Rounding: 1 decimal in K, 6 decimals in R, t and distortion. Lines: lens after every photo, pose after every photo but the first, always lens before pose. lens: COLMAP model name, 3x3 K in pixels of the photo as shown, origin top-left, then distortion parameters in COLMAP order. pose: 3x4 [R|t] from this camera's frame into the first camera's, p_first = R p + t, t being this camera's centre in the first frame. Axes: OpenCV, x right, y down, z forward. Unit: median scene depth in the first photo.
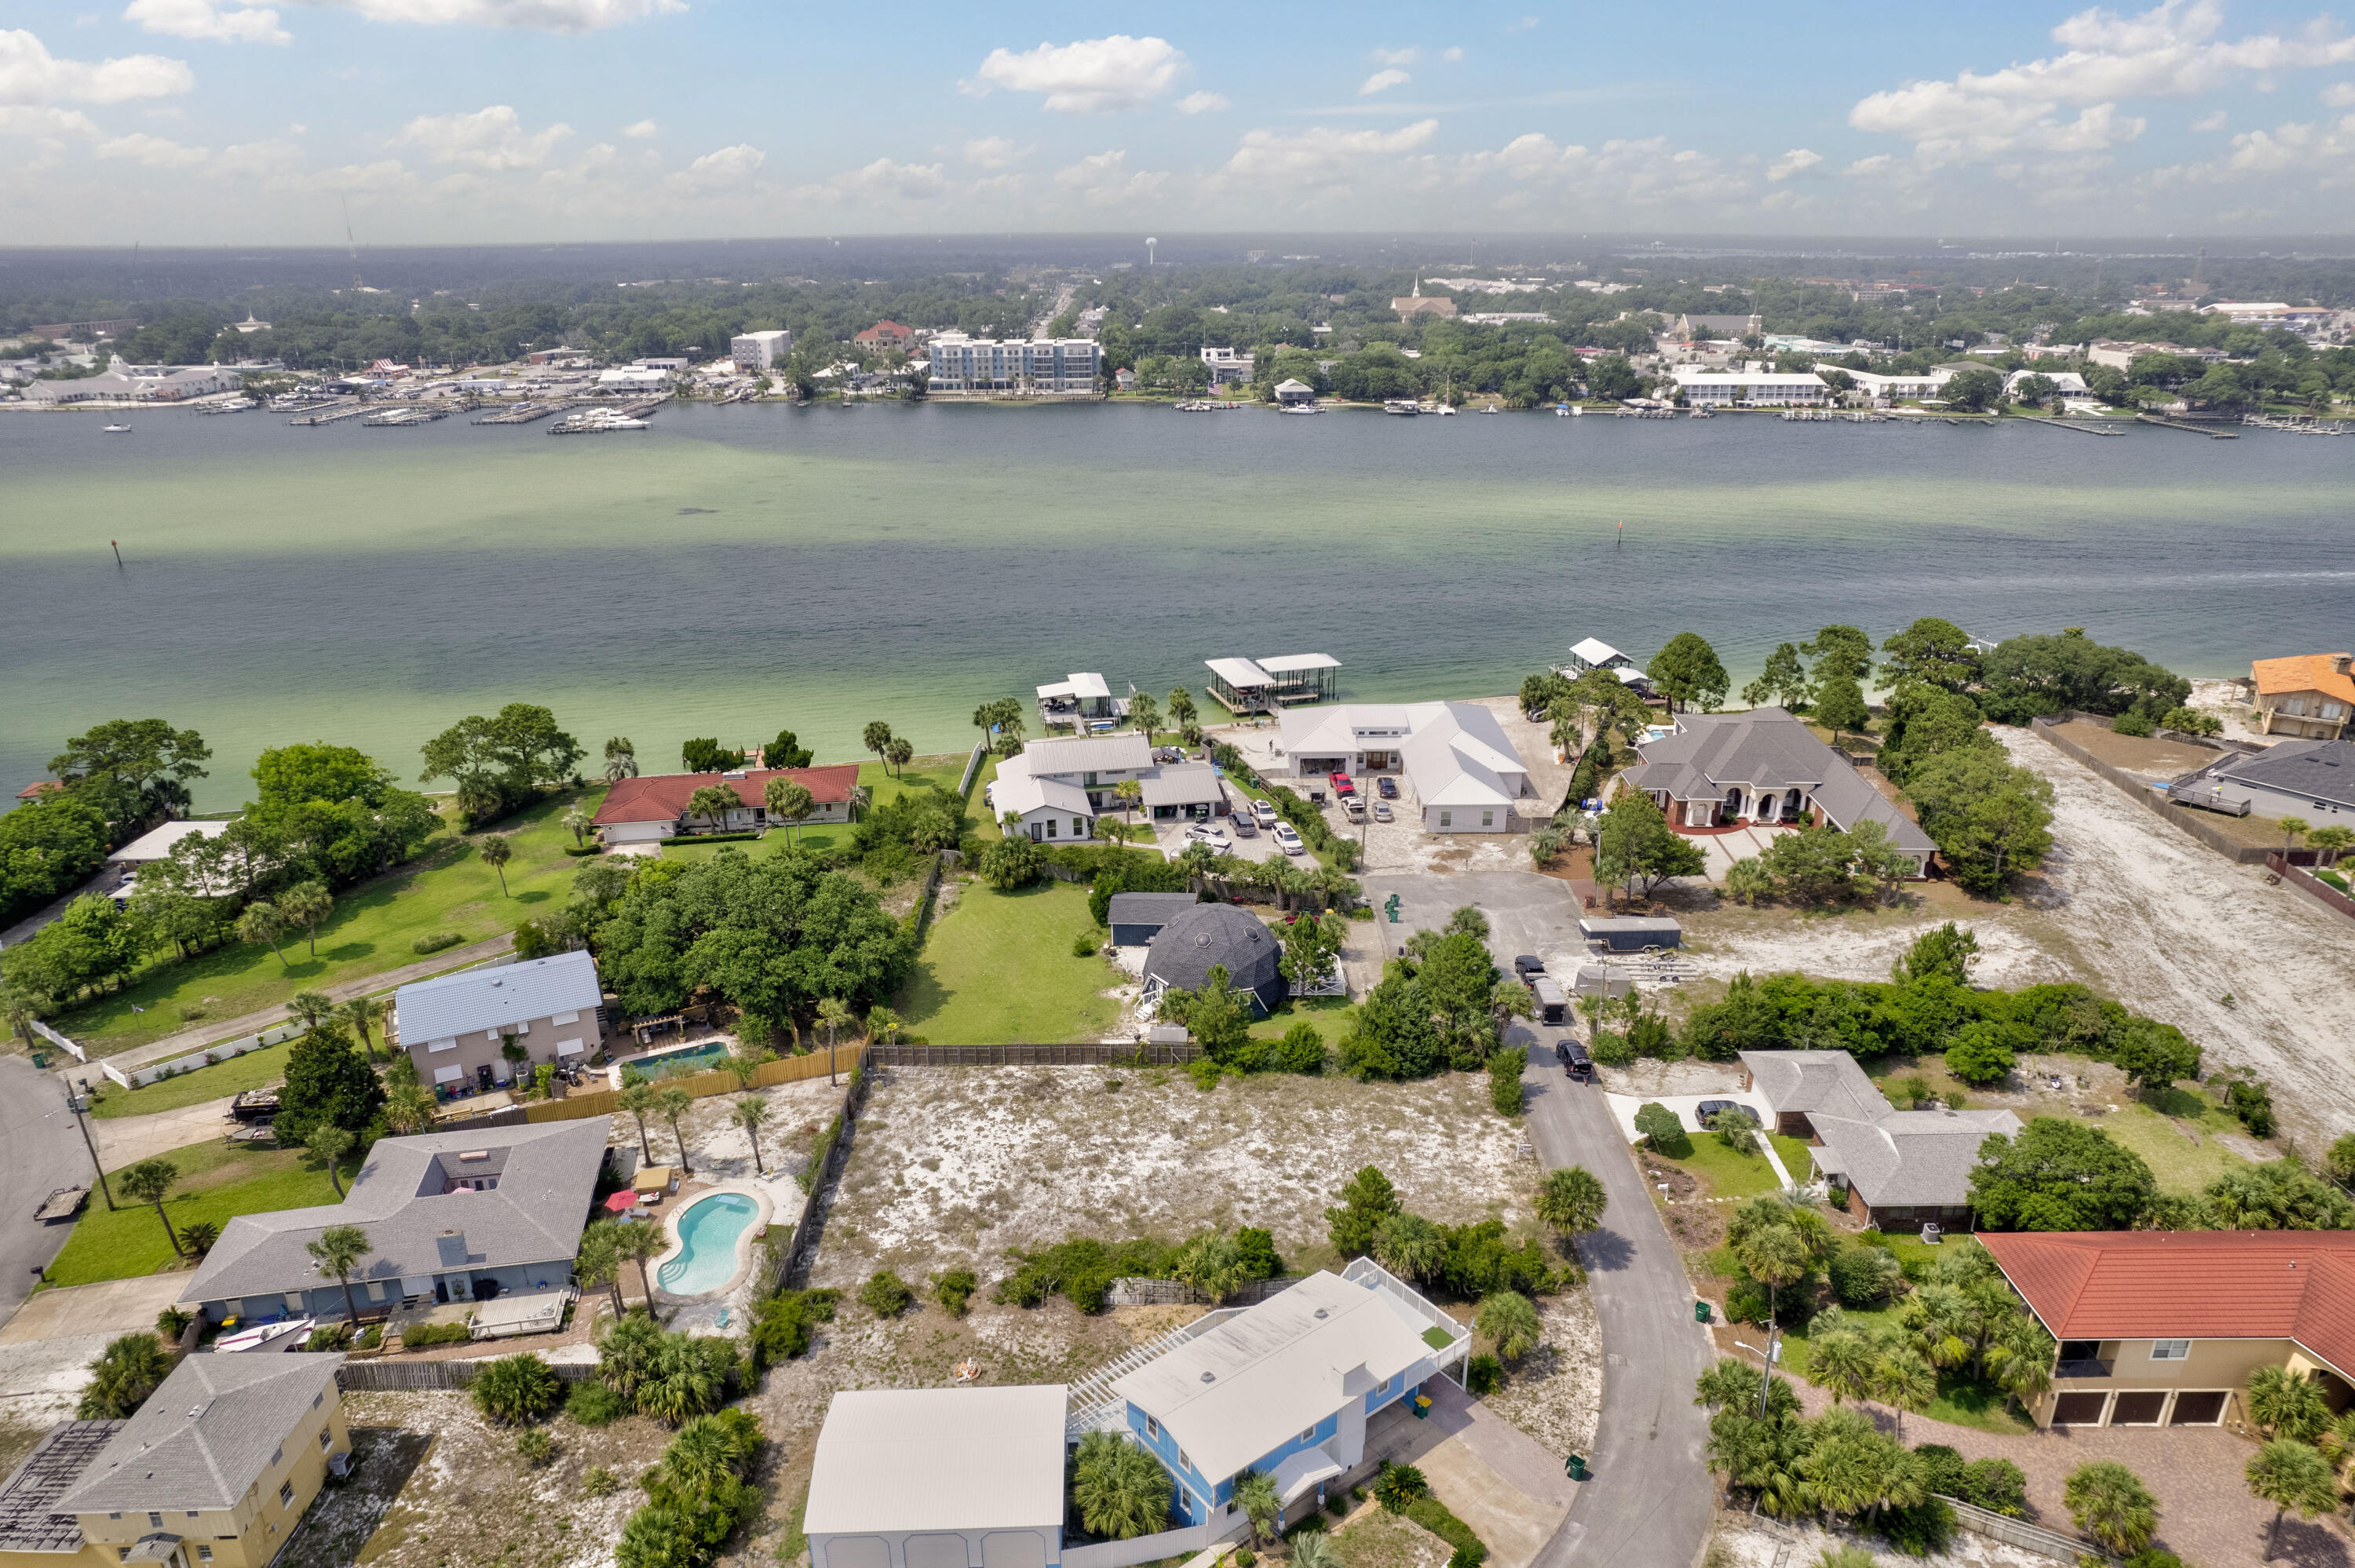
lens RADIAL K [[1497.0, 0, 1178.9], [0, 1497.0, 786.3], [0, 0, 1]] dist [-0.029206, 0.011619]
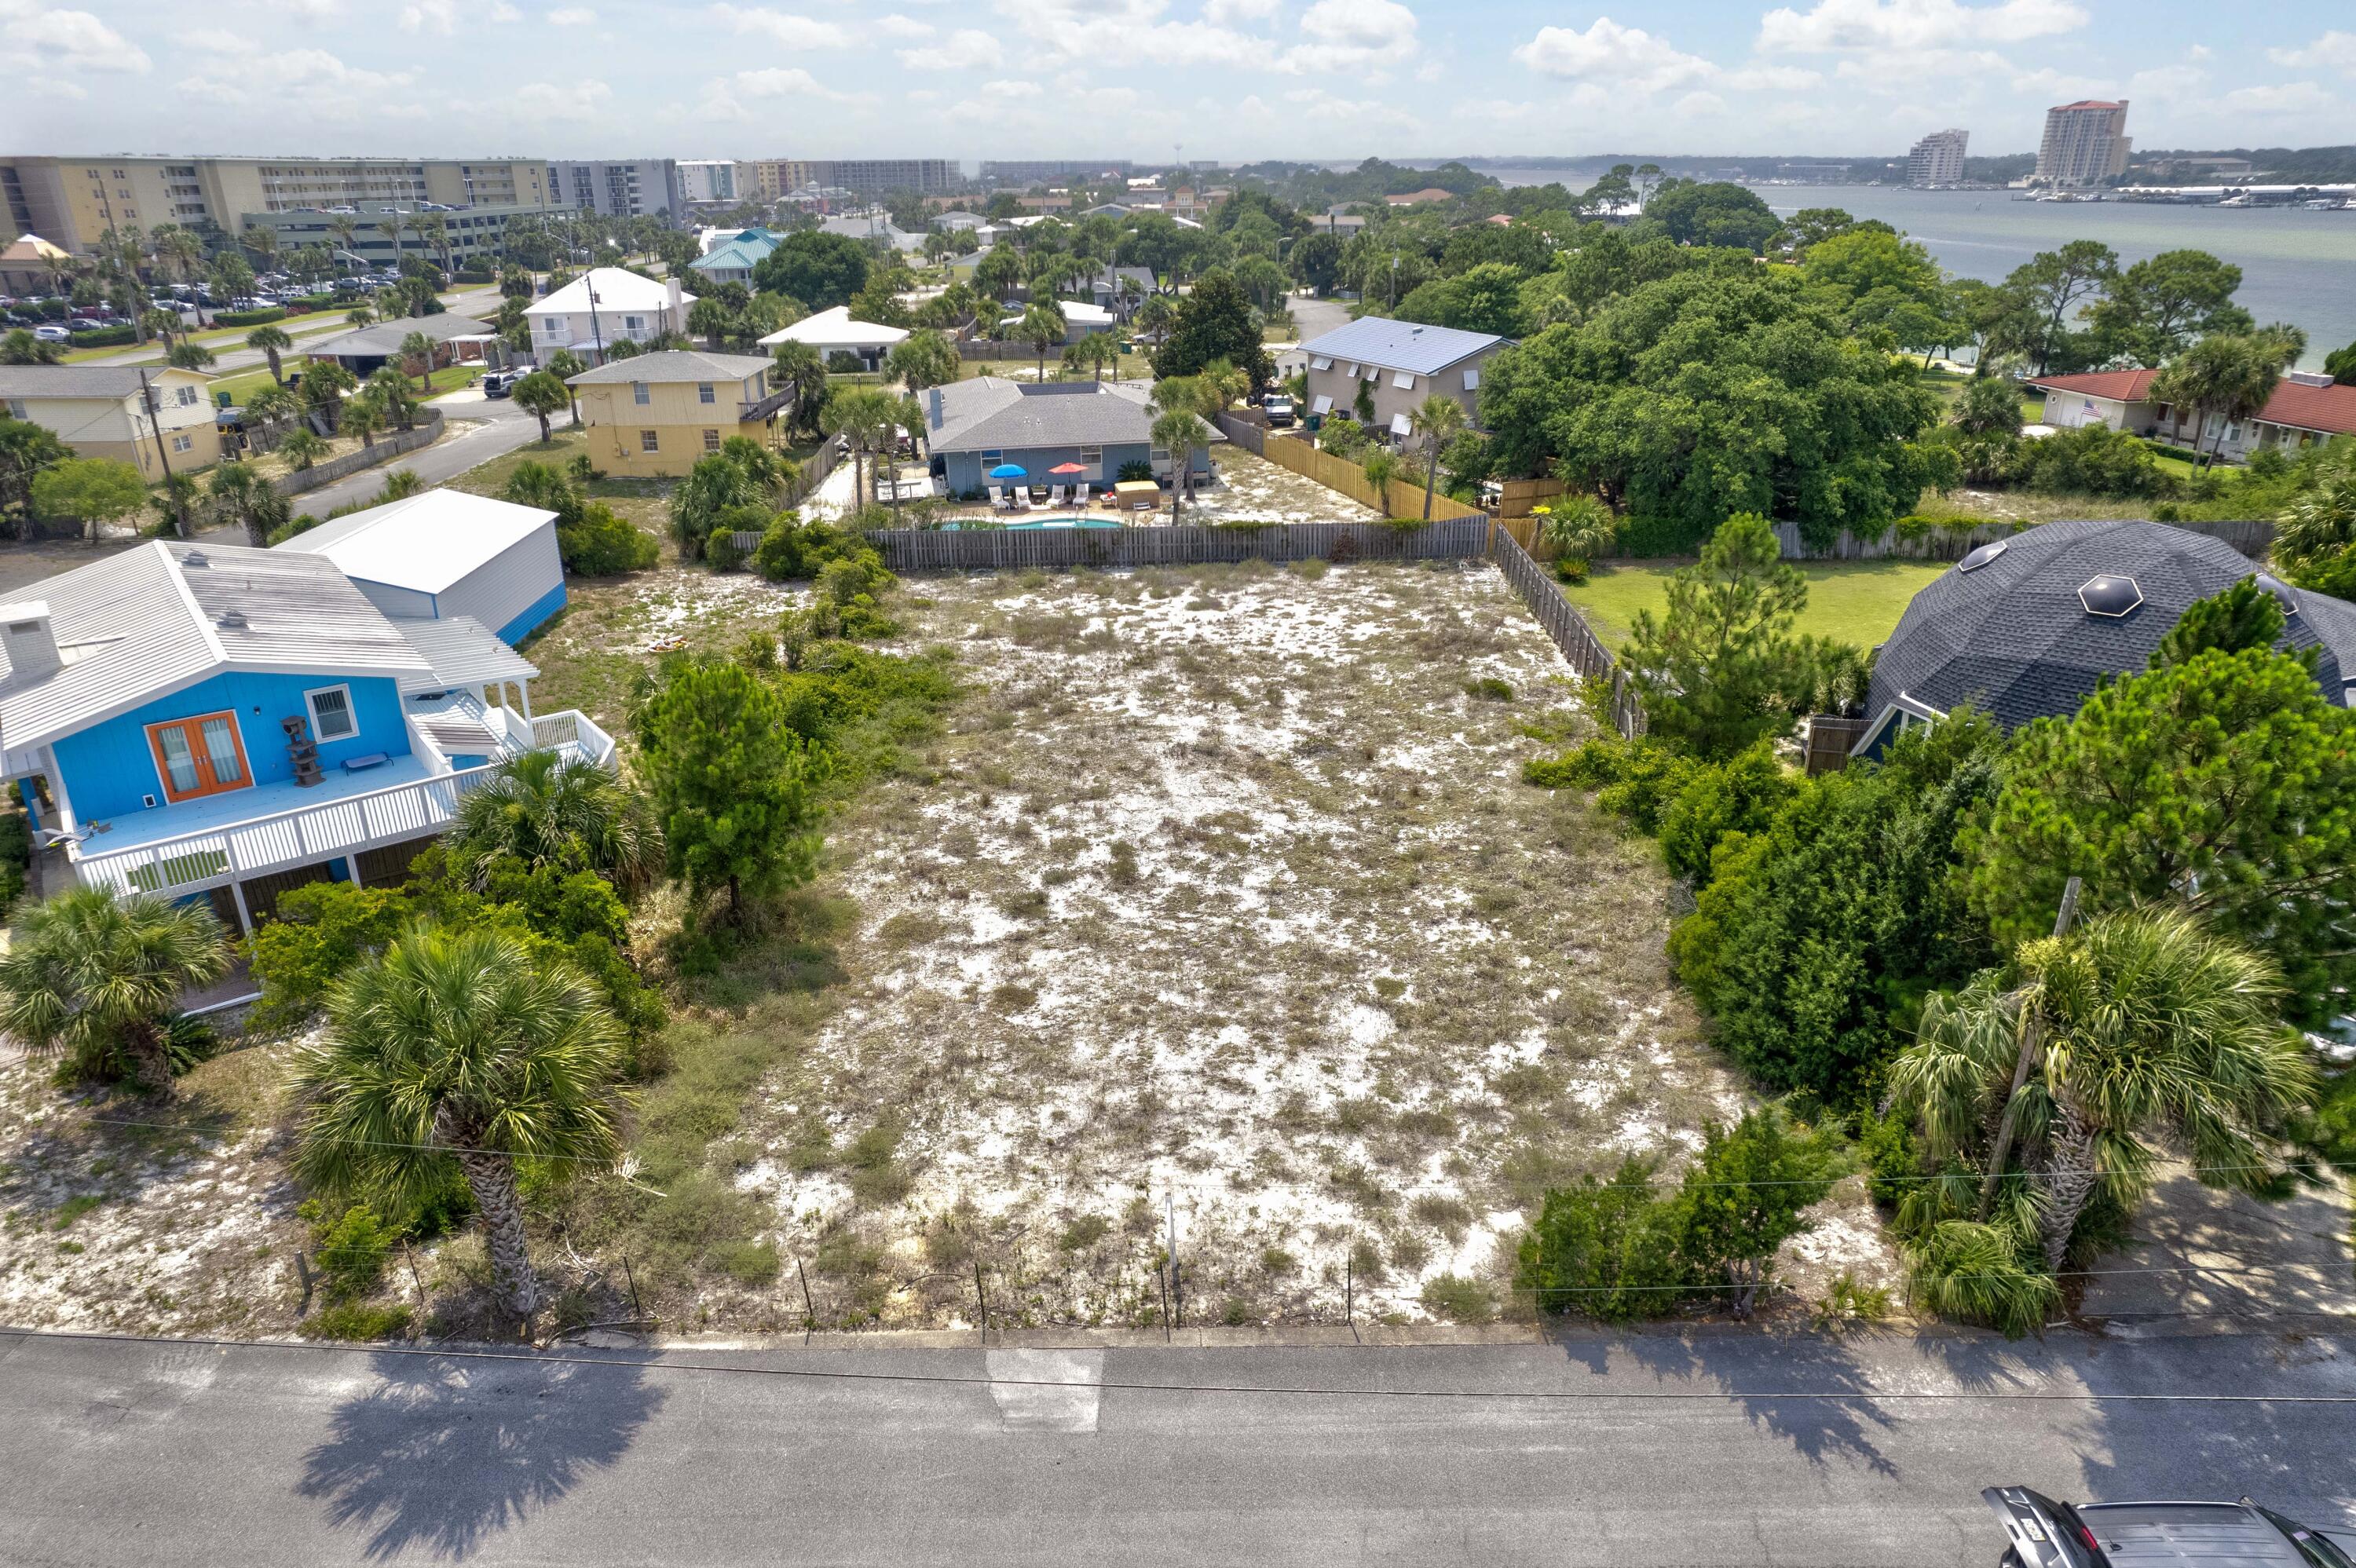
lens RADIAL K [[1497.7, 0, 1181.2], [0, 1497.7, 783.0], [0, 0, 1]] dist [-0.029206, 0.011619]
pose [[-0.001686, 0.390577, -0.920569, 0.416869], [-0.334034, 0.867473, 0.368662, 0.103217], [0.942560, 0.308123, 0.129003, 0.966031]]
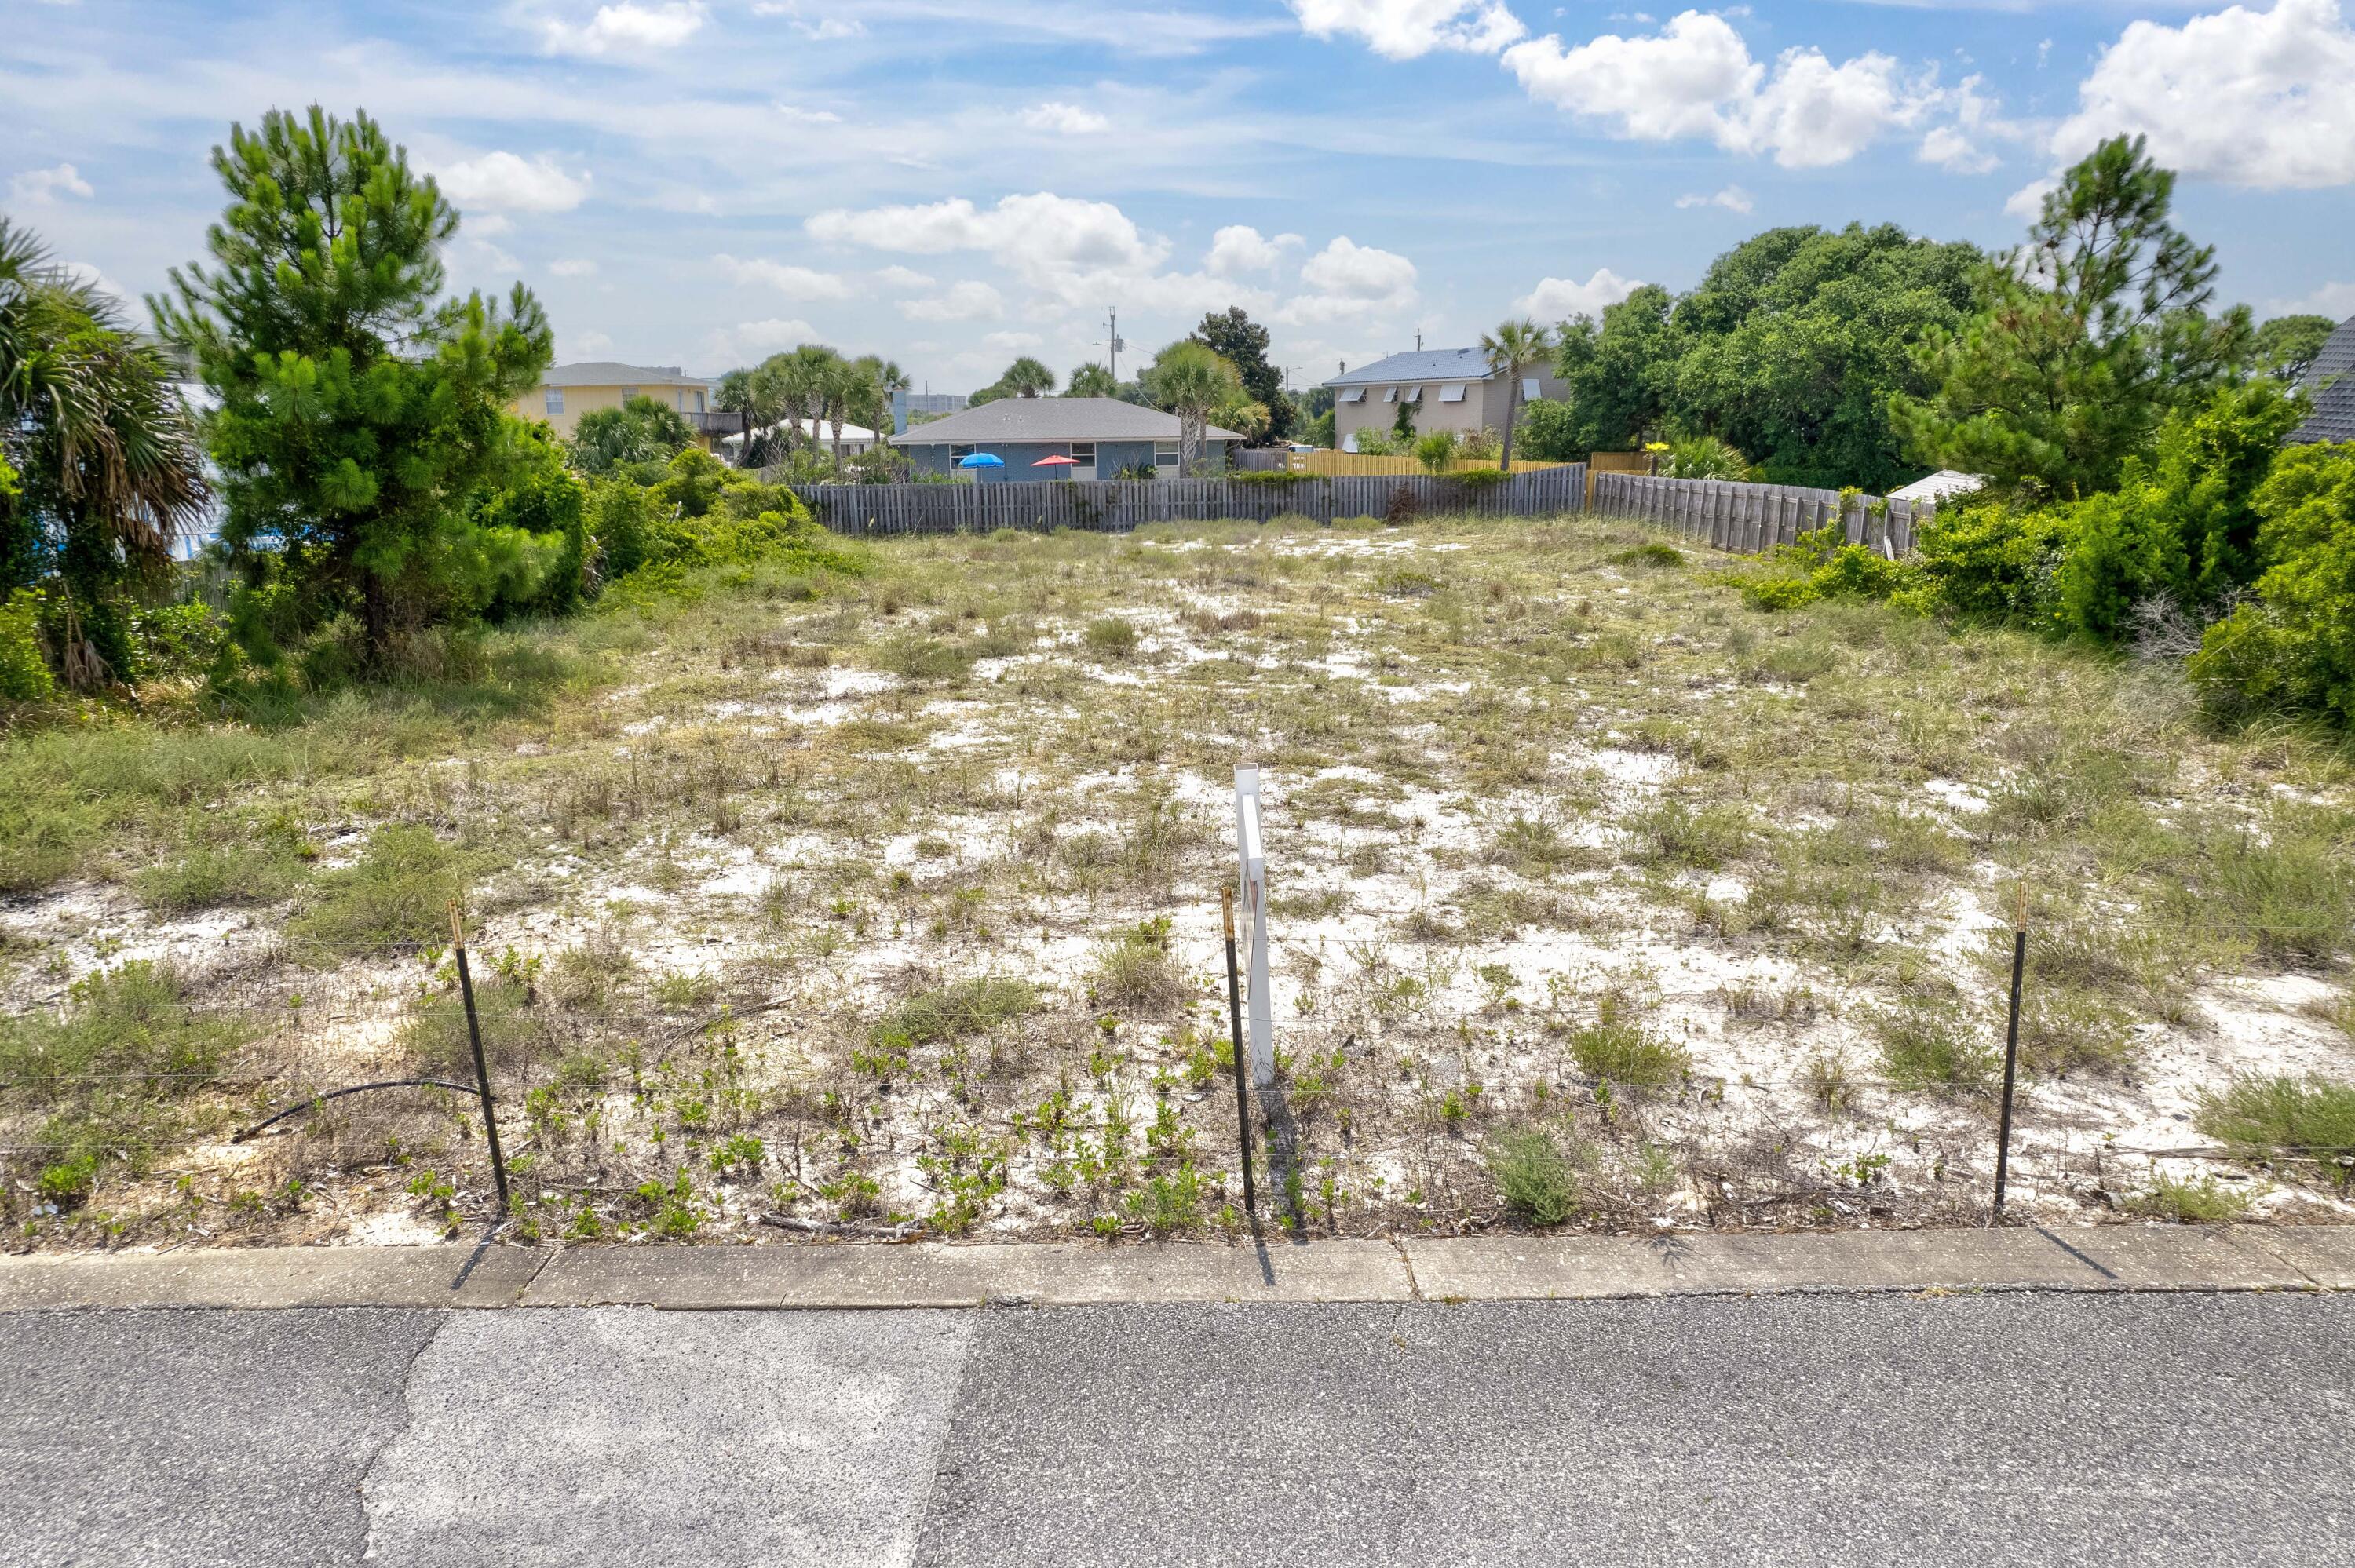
lens RADIAL K [[1497.0, 0, 1183.0], [0, 1497.0, 785.9], [0, 0, 1]] dist [-0.029206, 0.011619]
pose [[-0.000434, 0.242261, -0.970211, 0.291538], [-0.335175, 0.914055, 0.228389, 0.230057], [0.942156, 0.325290, 0.080803, 1.005723]]
